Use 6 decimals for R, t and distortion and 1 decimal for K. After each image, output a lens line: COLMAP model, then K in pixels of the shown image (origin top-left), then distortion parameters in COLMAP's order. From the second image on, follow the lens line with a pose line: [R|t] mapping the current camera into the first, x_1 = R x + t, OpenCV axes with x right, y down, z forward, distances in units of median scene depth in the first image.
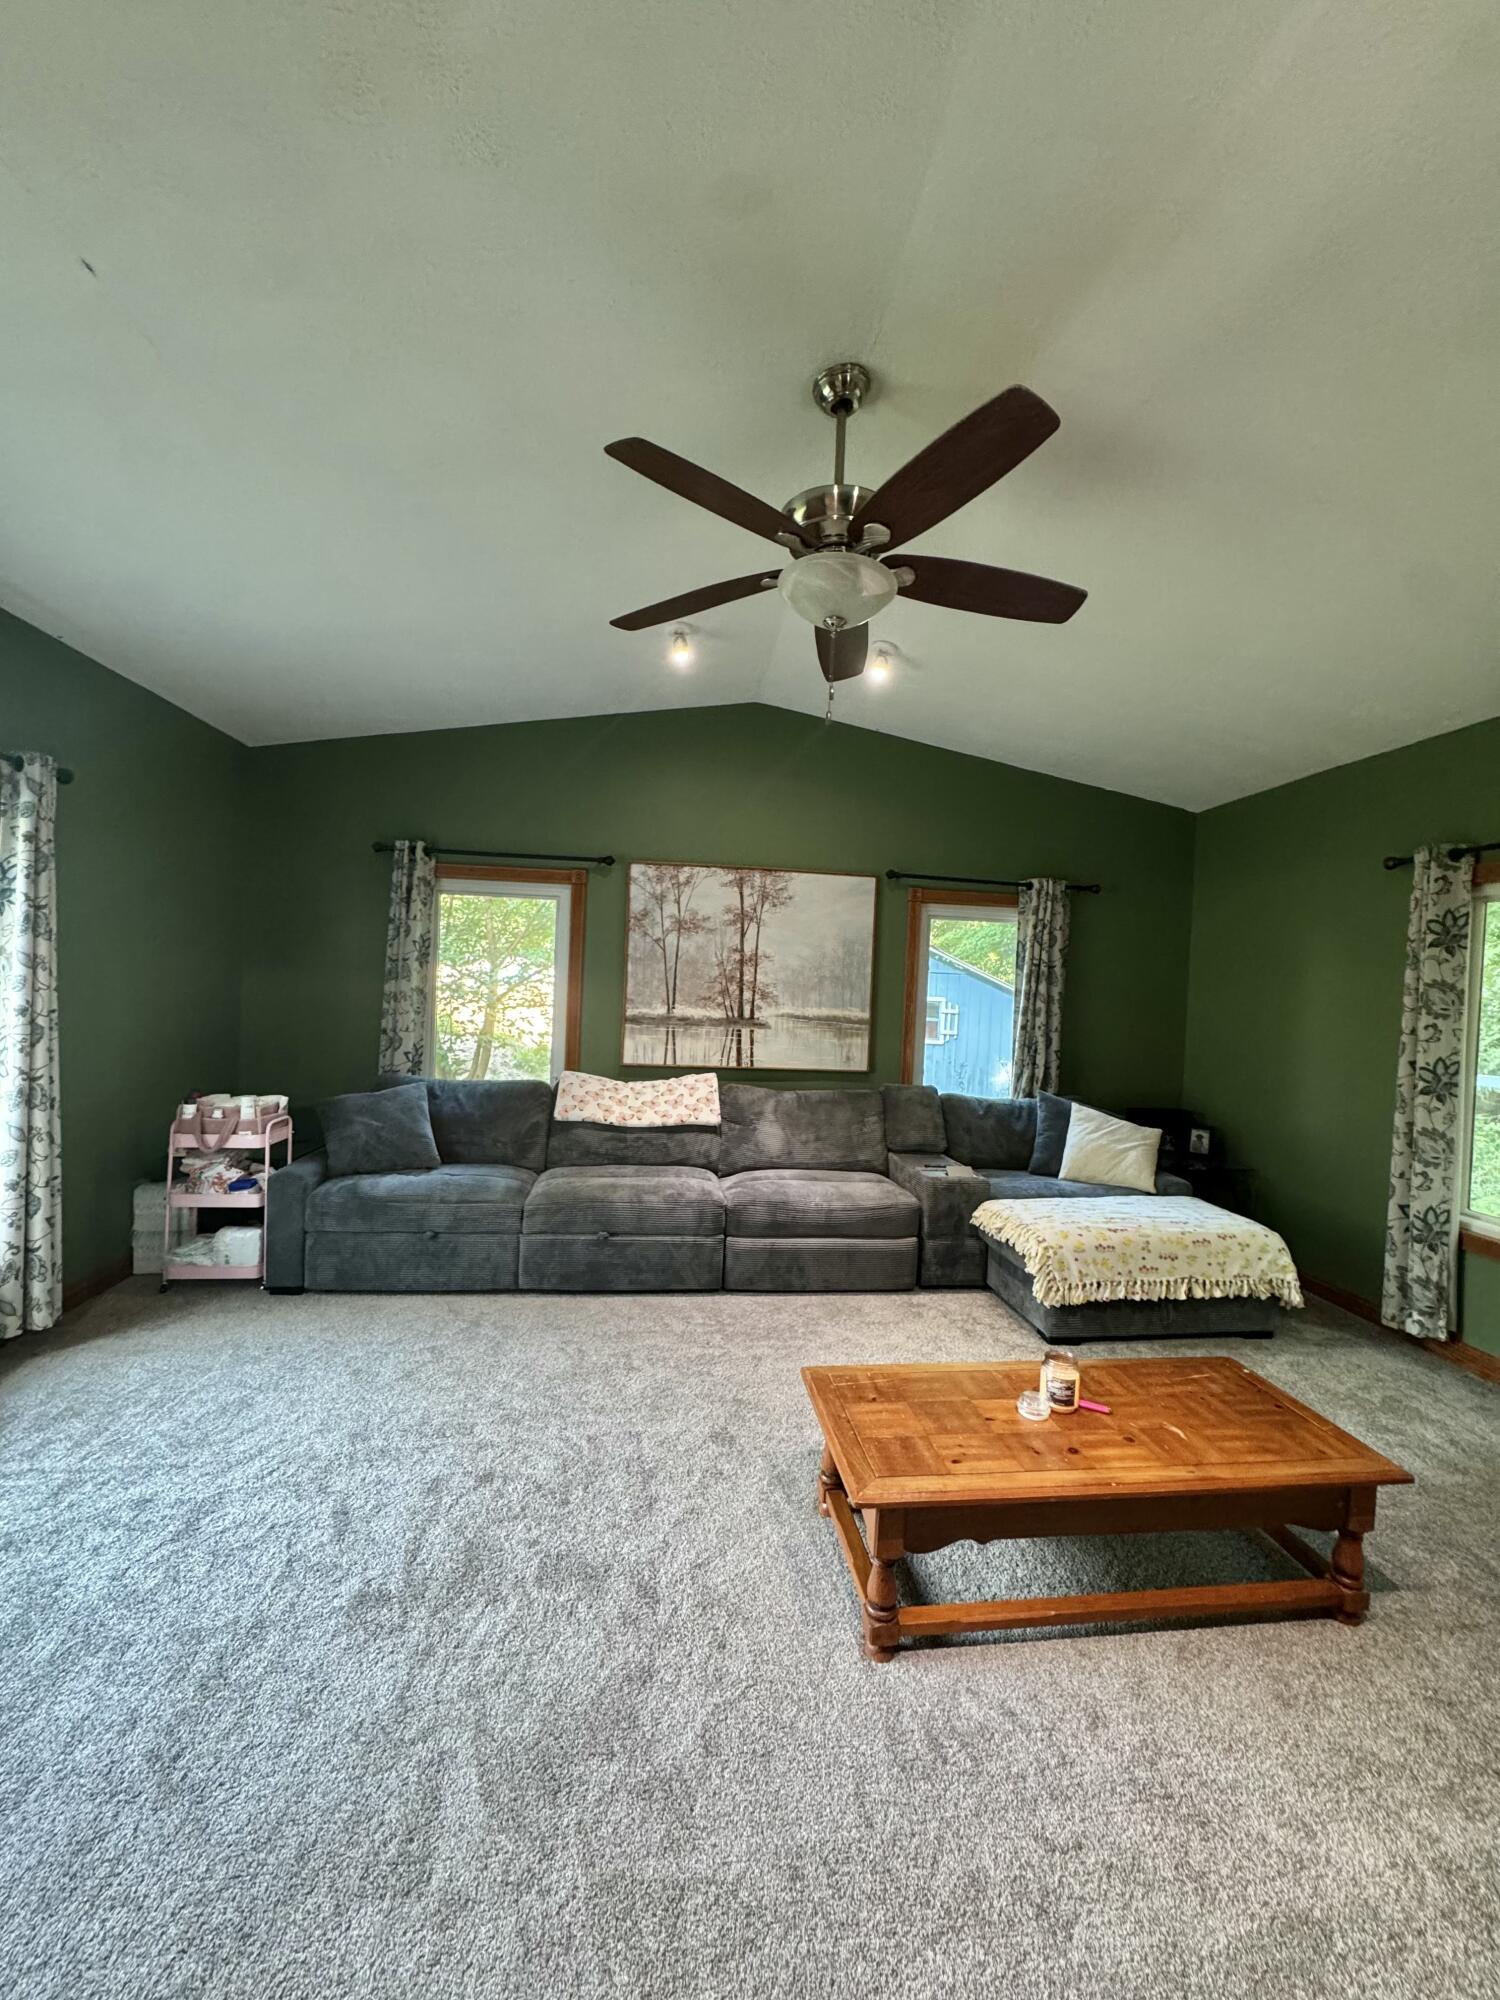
lens RADIAL K [[798.1, 0, 751.6], [0, 798.1, 1002.1], [0, 0, 1]] dist [-0.004391, 0.000535]
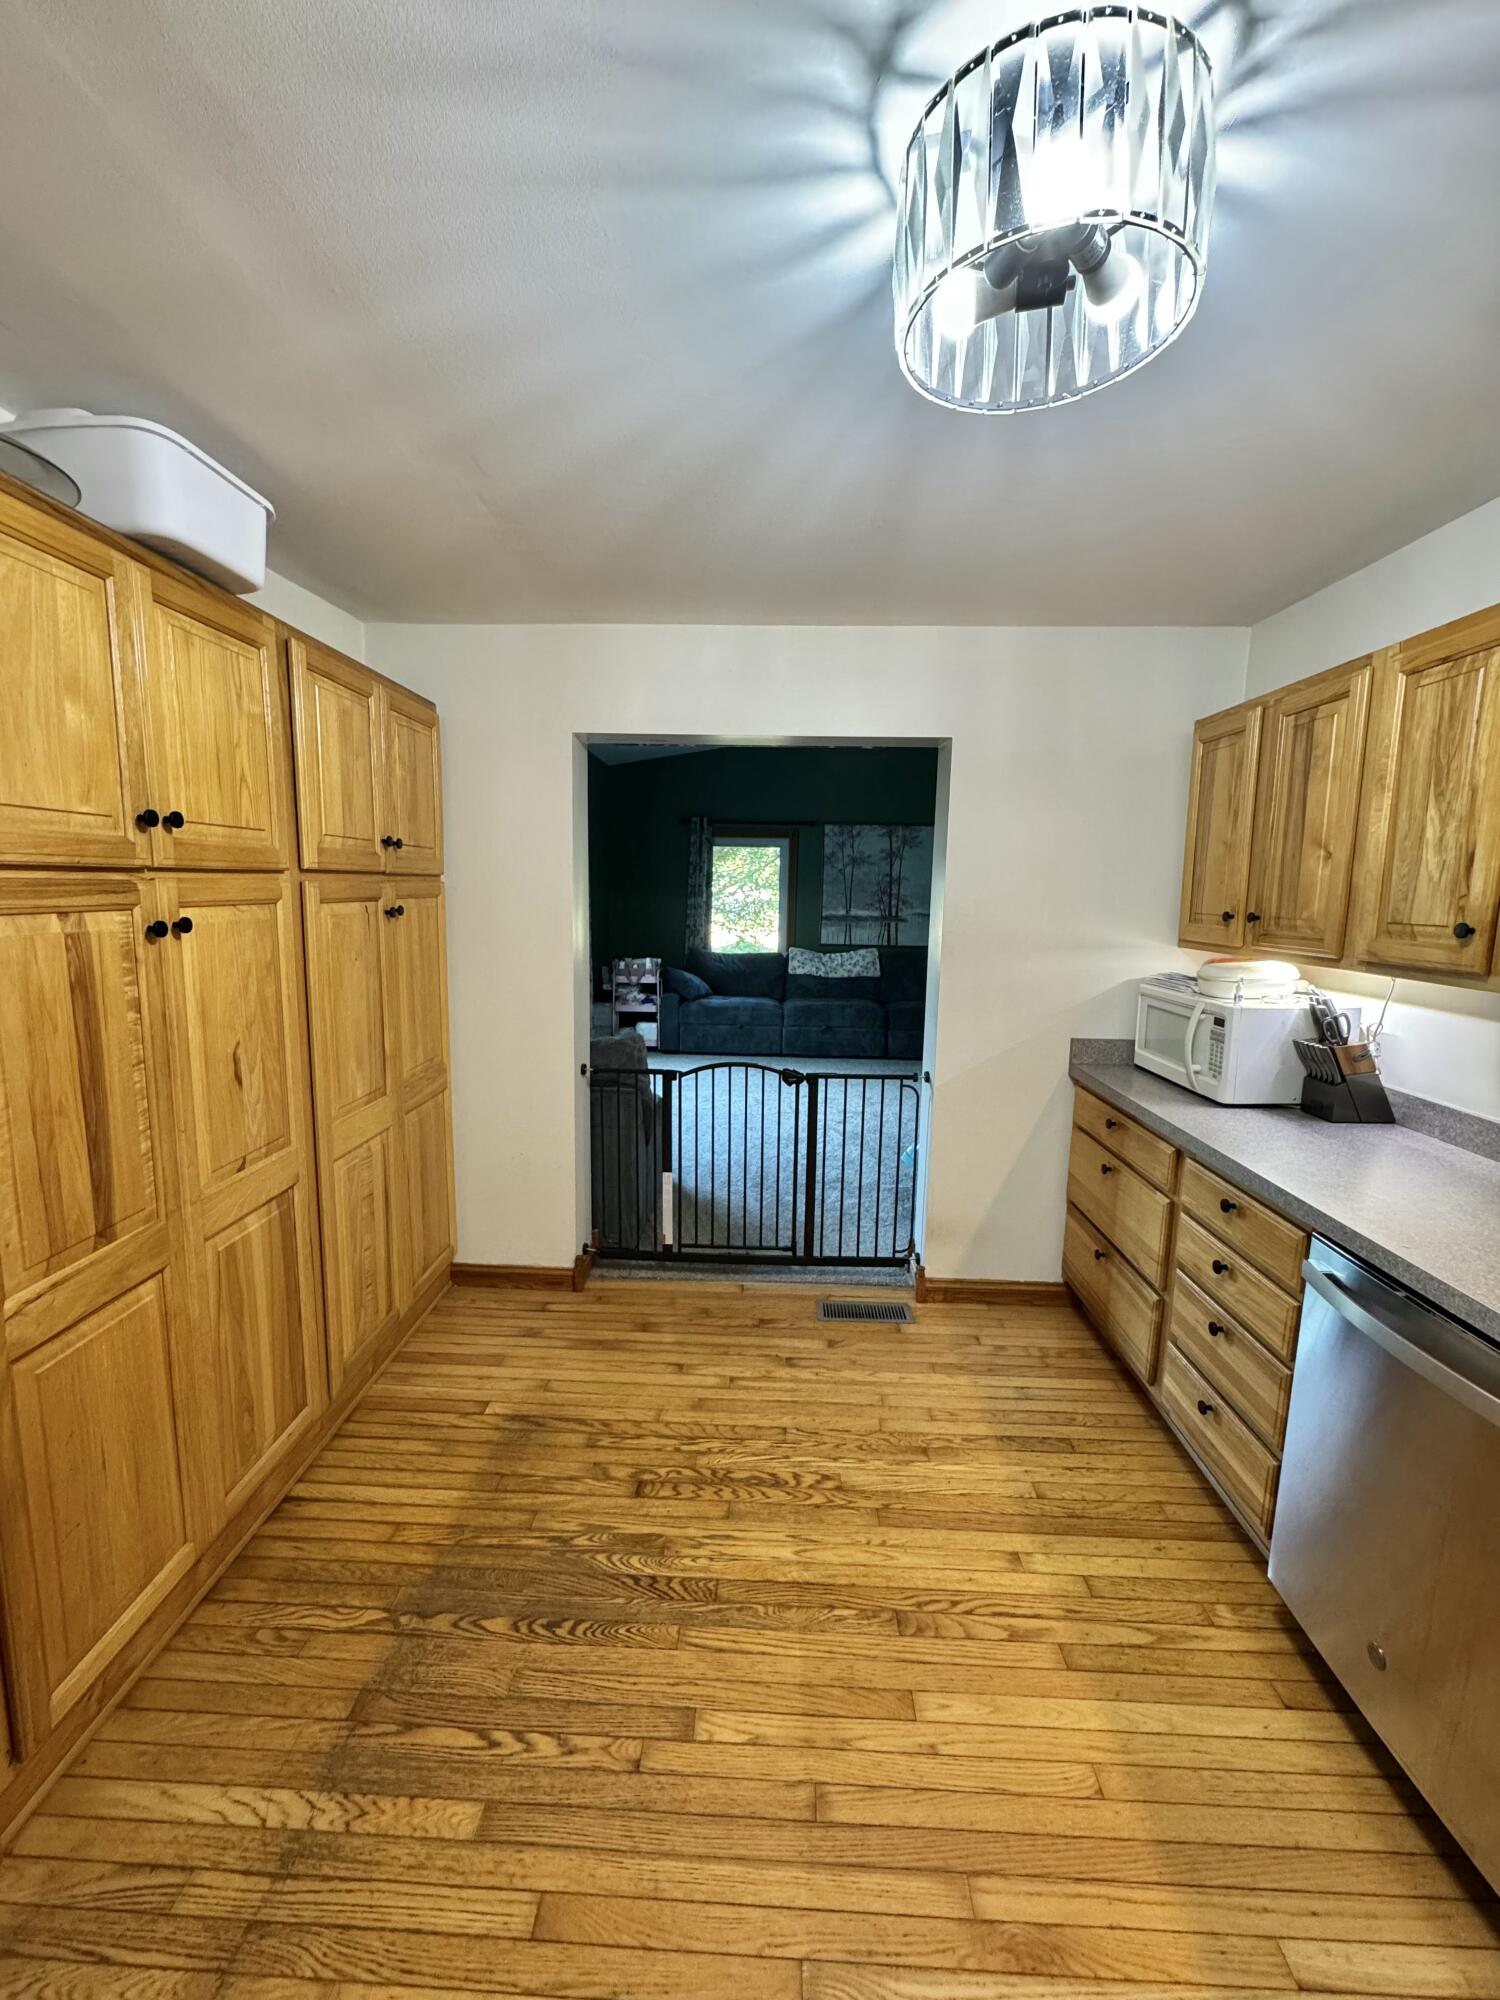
lens RADIAL K [[798.1, 0, 754.1], [0, 798.1, 994.8], [0, 0, 1]] dist [-0.004391, 0.000535]
pose [[0.990761, -0.001589, -0.135612, -0.070646], [0.016104, 0.994235, 0.106005, 0.001881], [0.134662, -0.107210, 0.985075, -0.712397]]
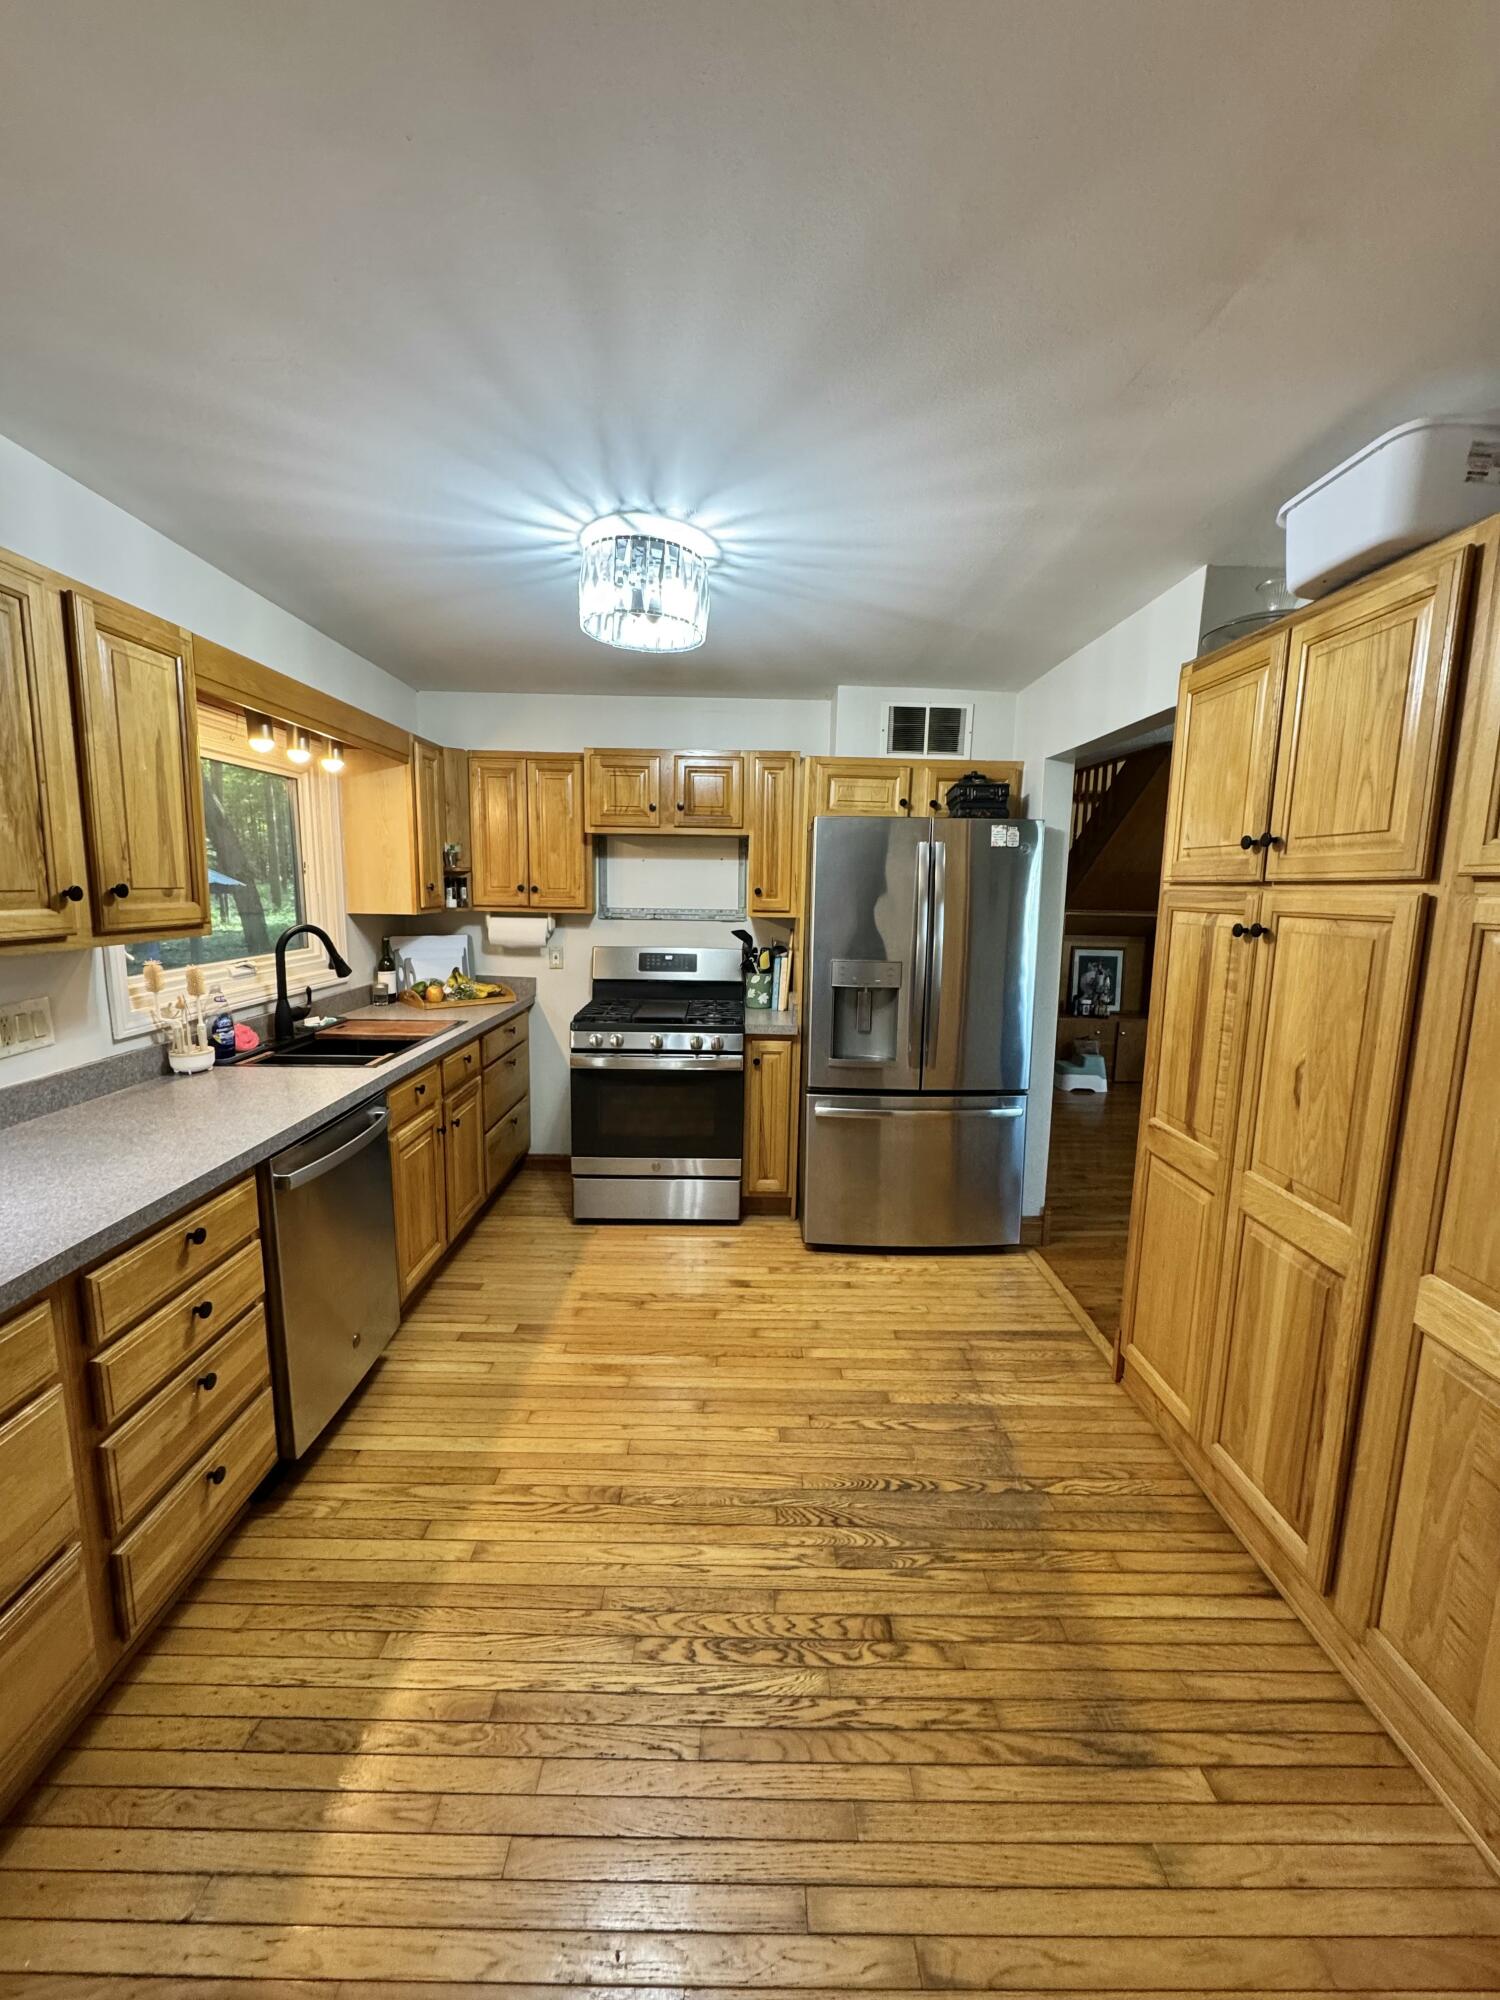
lens RADIAL K [[798.1, 0, 747.6], [0, 798.1, 997.1], [0, 0, 1]] dist [-0.004391, 0.000535]
pose [[-0.993091, -0.072046, 0.092631, -0.389239], [-0.055648, 0.984080, 0.168791, -0.071433], [-0.103317, 0.162470, -0.981290, 2.354081]]
